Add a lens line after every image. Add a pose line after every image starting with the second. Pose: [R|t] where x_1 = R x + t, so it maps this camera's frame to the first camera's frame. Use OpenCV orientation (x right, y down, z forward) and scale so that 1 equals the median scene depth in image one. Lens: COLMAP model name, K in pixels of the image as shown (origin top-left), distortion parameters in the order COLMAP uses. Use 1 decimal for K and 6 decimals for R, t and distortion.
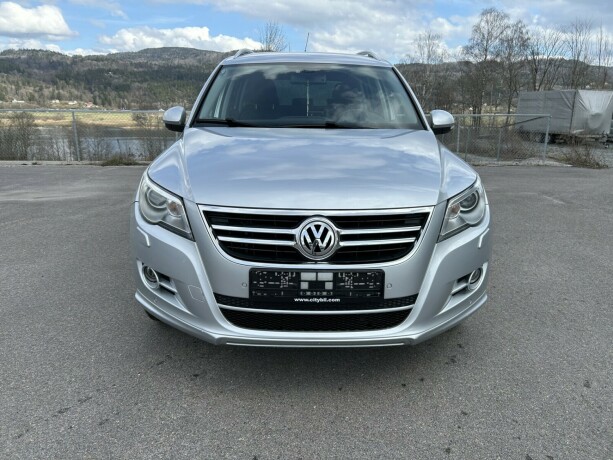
lens RADIAL K [[466.4, 0, 300.6], [0, 466.4, 227.6], [0, 0, 1]] dist [0.013296, -0.034768]
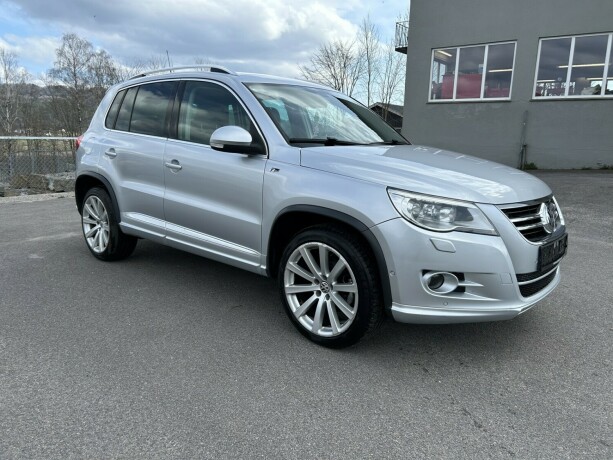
lens RADIAL K [[466.4, 0, 302.5], [0, 466.4, 229.0], [0, 0, 1]] dist [0.013296, -0.034768]
pose [[0.667475, -0.128621, 0.733440, -0.239948], [0.166247, 0.985848, 0.021590, -0.015883], [-0.725837, 0.107522, 0.679412, 0.094663]]
